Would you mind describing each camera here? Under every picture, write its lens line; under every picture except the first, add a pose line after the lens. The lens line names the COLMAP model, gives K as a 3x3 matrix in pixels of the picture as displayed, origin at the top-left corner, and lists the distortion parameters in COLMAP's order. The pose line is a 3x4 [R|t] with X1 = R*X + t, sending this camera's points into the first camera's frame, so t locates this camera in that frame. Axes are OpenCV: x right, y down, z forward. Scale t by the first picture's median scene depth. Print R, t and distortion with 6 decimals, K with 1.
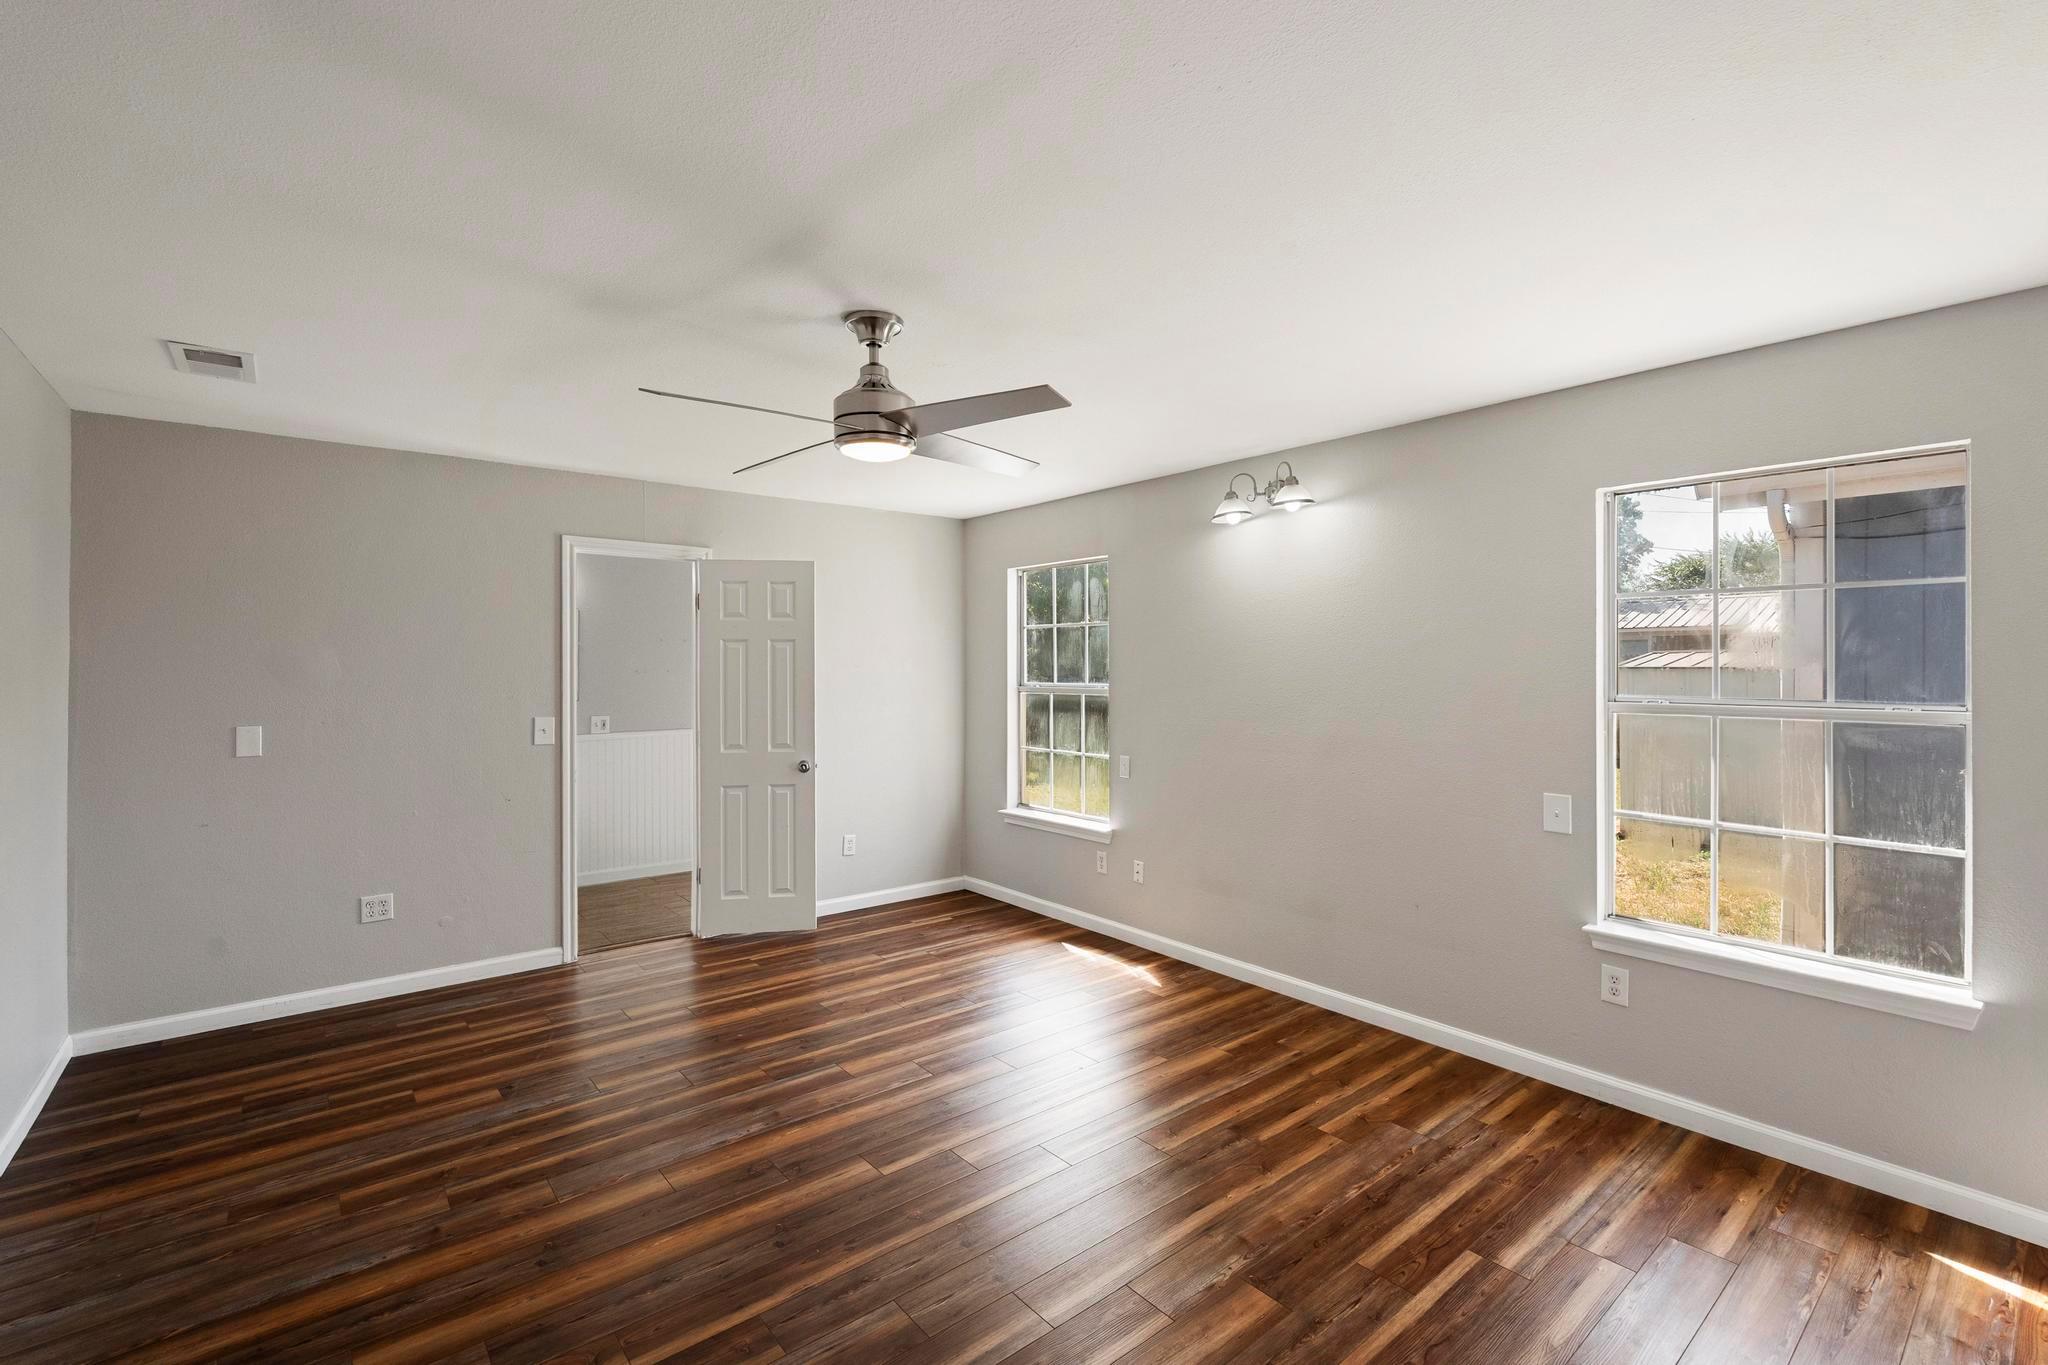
lens RADIAL K [[909.2, 0, 1029.0], [0, 909.2, 669.8], [0, 0, 1]] dist [-0.000608, 0.000061]
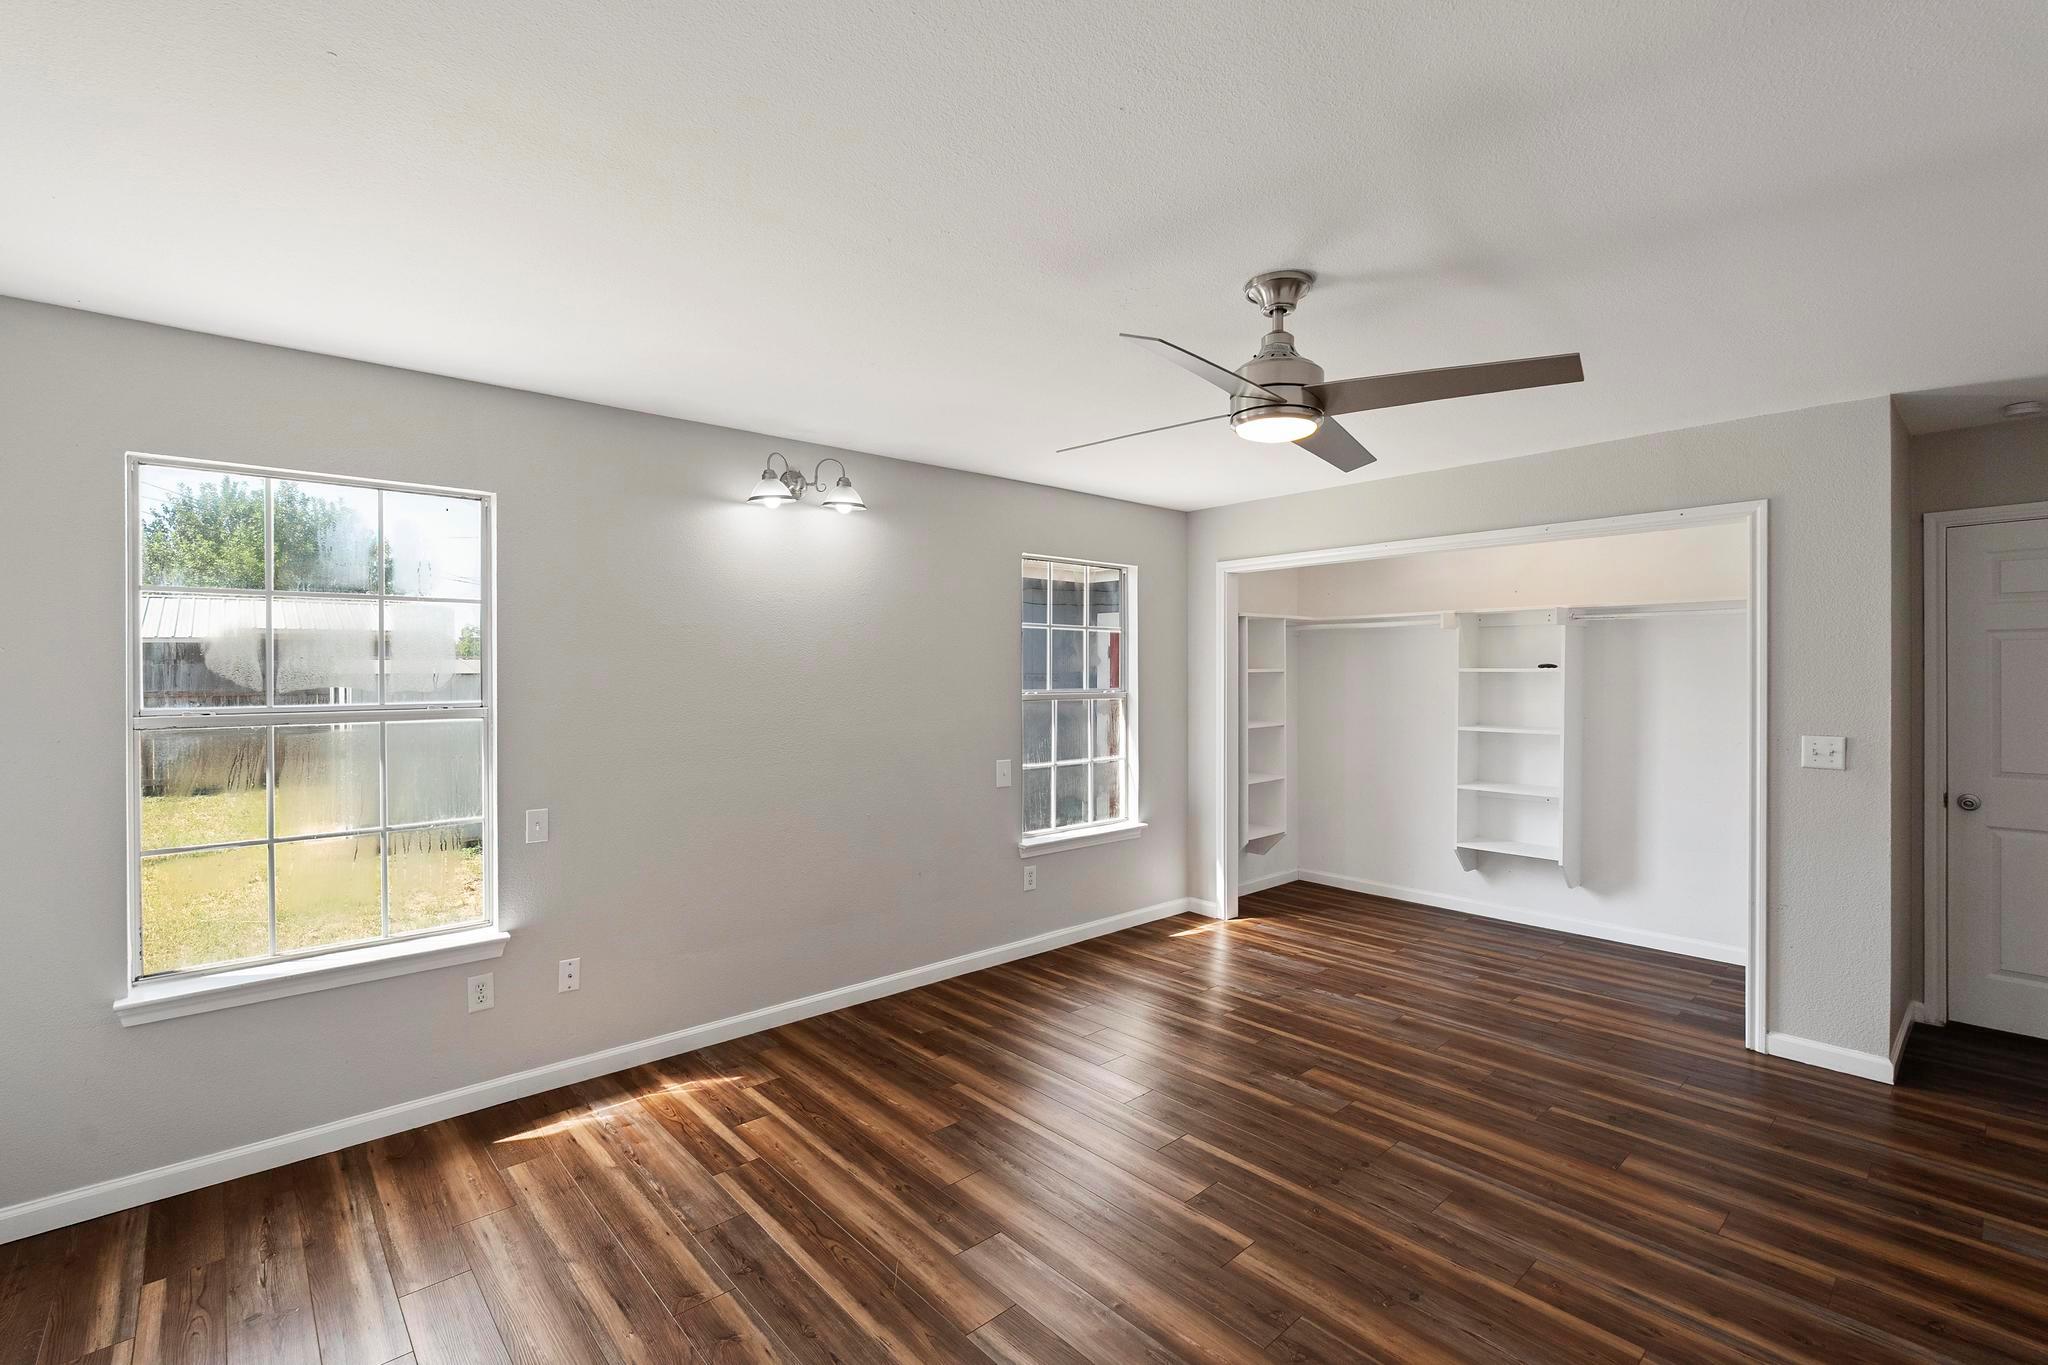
lens RADIAL K [[895.8, 0, 1024.0], [0, 895.8, 682.5], [0, 0, 1]] dist [-0.001317, 0.000052]
pose [[-0.043218, -0.011645, 0.998998, -0.722279], [0.006407, 0.999908, 0.011932, -0.001987], [-0.999045, 0.006916, -0.043140, 0.893554]]
